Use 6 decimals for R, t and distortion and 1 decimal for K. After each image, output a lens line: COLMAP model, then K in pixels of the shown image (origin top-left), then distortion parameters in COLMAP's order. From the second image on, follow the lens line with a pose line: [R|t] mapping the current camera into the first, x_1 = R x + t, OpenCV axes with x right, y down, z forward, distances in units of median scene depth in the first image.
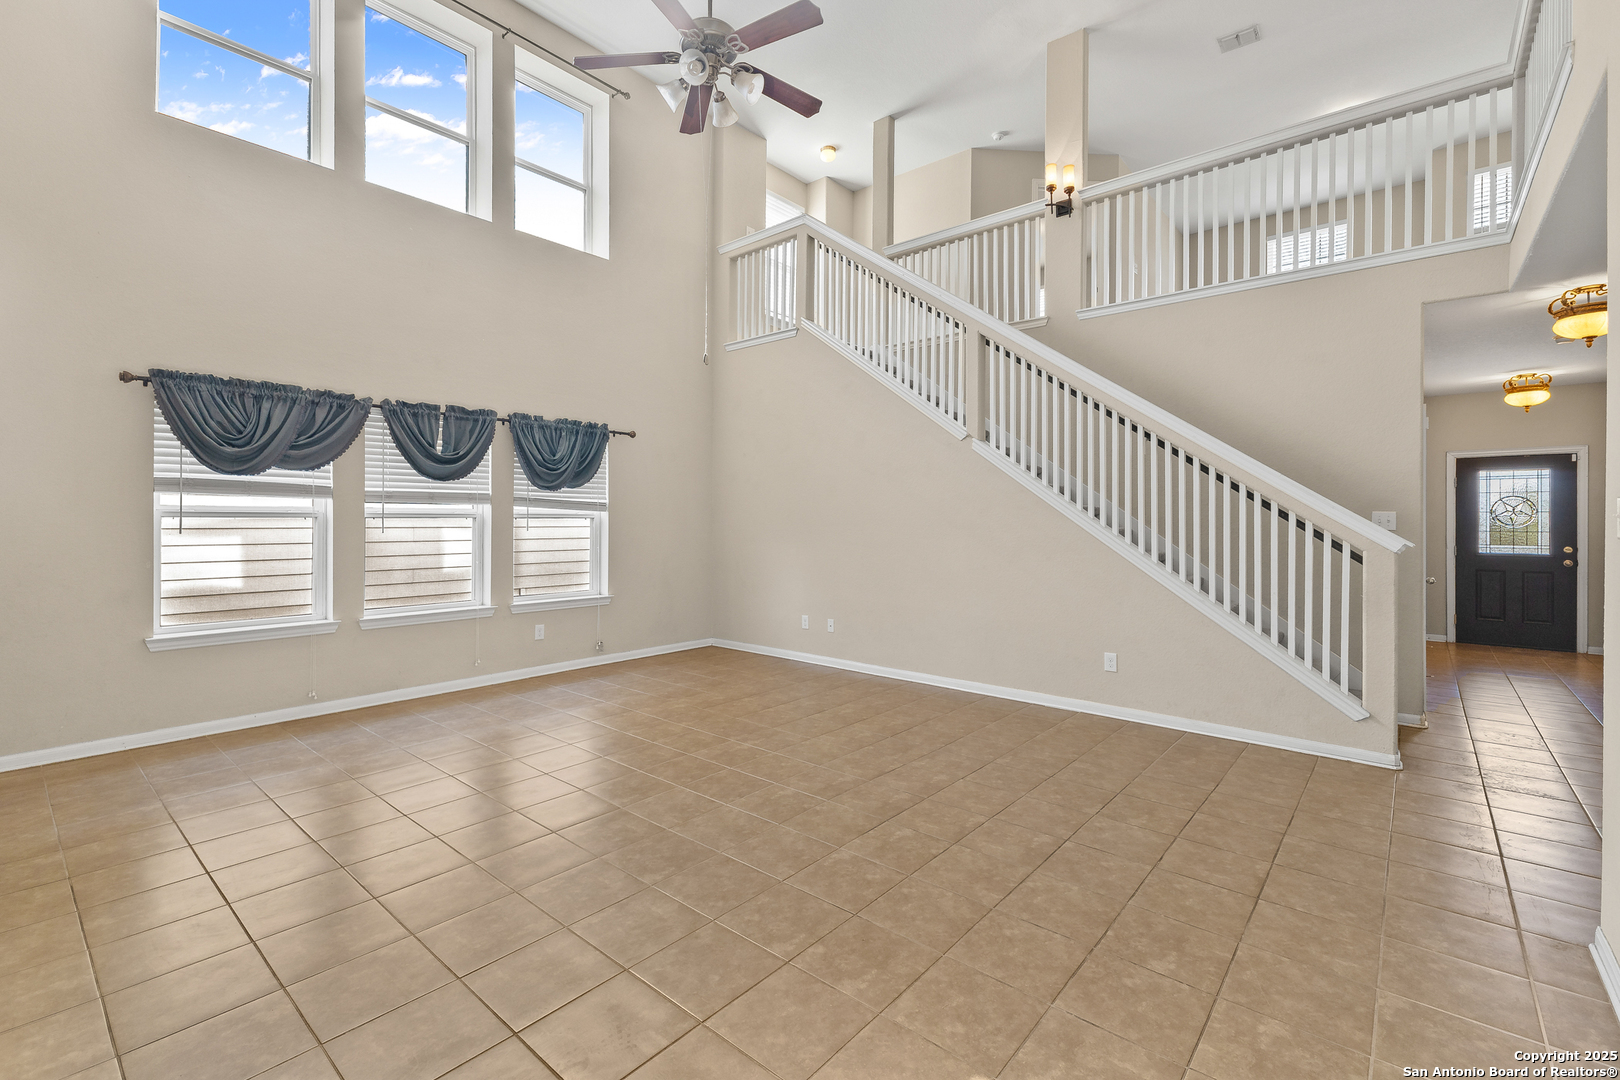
lens RADIAL K [[703.9, 0, 811.4], [0, 703.9, 515.4], [0, 0, 1]] dist [0.005303, -0.001813]
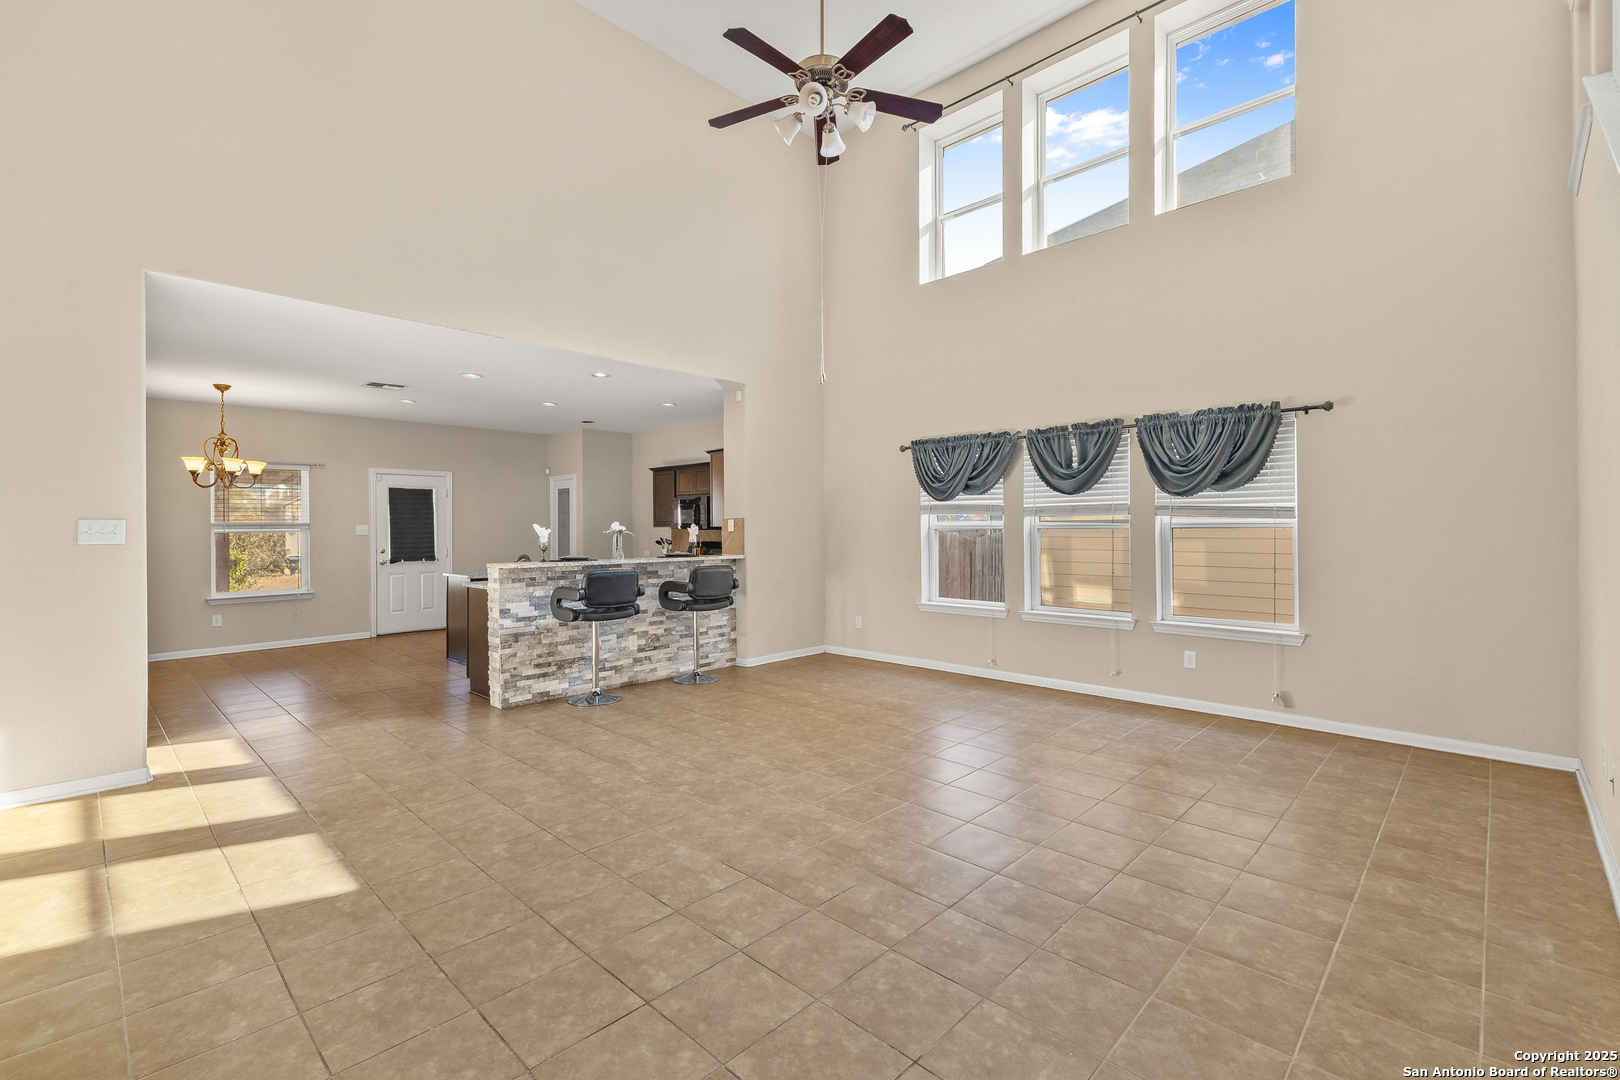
lens RADIAL K [[703.9, 0, 820.4], [0, 703.9, 522.5], [0, 0, 1]] dist [0.005303, -0.001813]
pose [[-0.045342, -0.013243, -0.998884, 0.752579], [0.009207, 0.999864, -0.013674, 0.006756], [0.998929, -0.009816, -0.045214, 0.869728]]
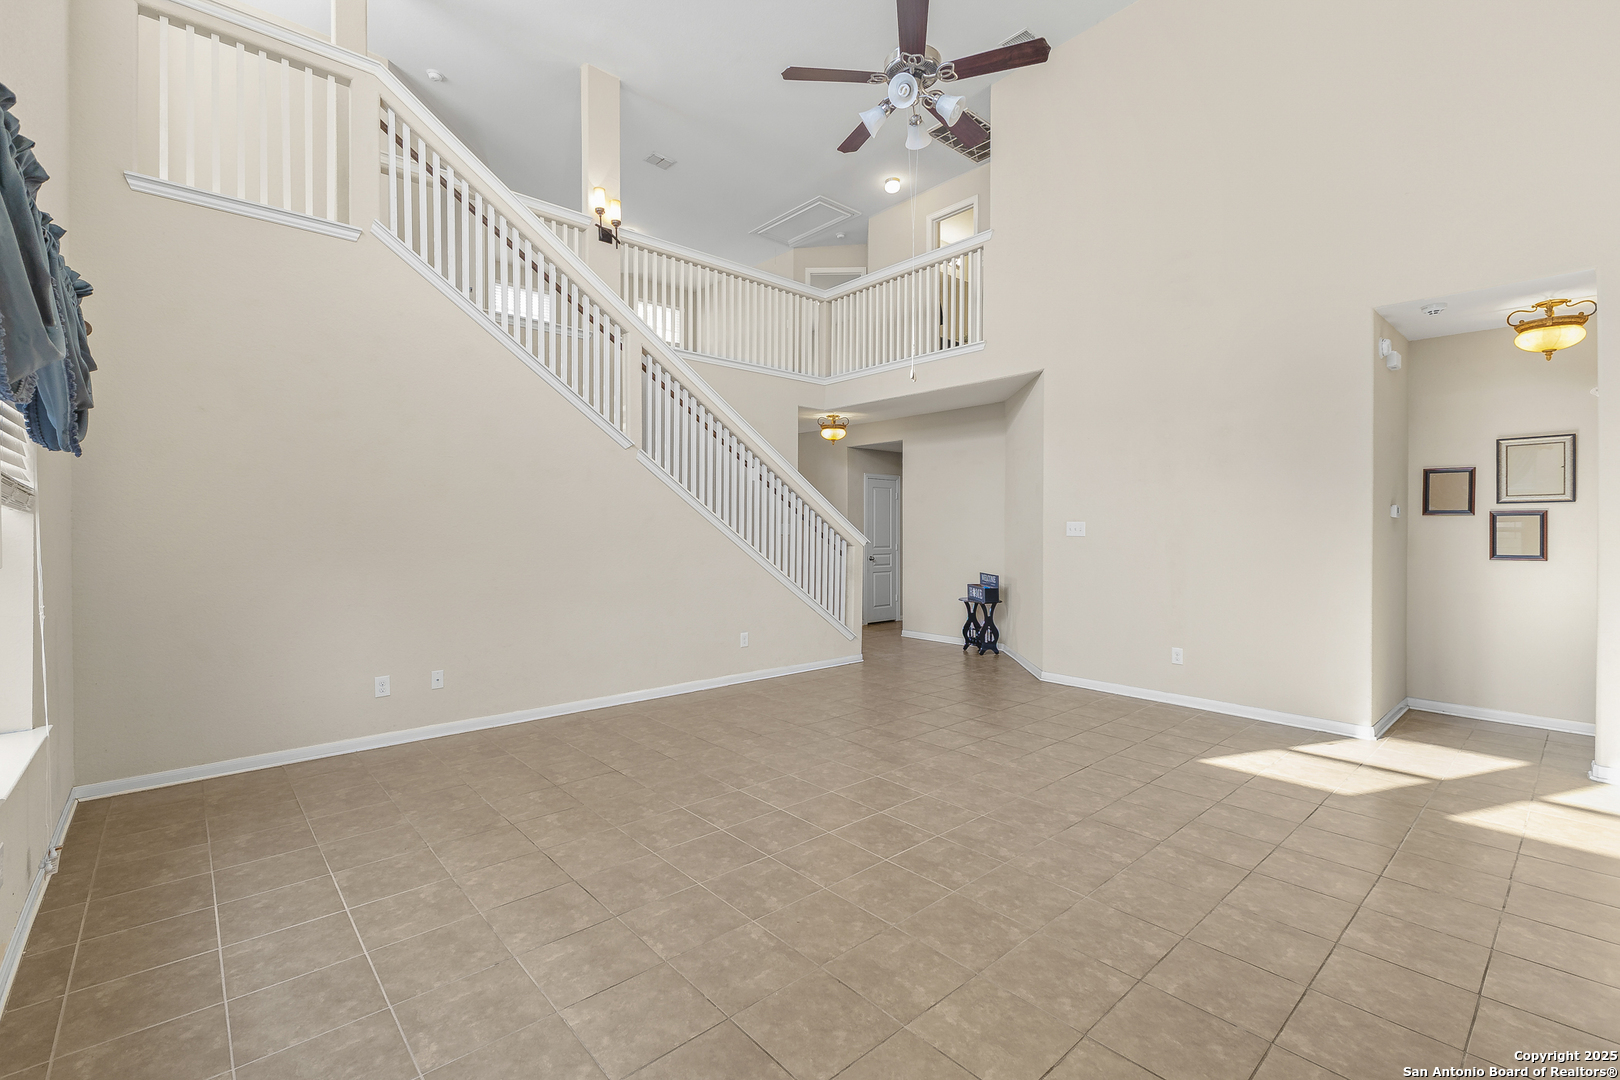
lens RADIAL K [[703.9, 0, 804.0], [0, 703.9, 531.5], [0, 0, 1]] dist [0.005303, -0.001813]
pose [[0.138094, -0.005845, 0.990402, -0.993538], [-0.005722, 0.999961, 0.006699, -0.000586], [-0.990403, -0.006592, 0.138055, 0.846625]]
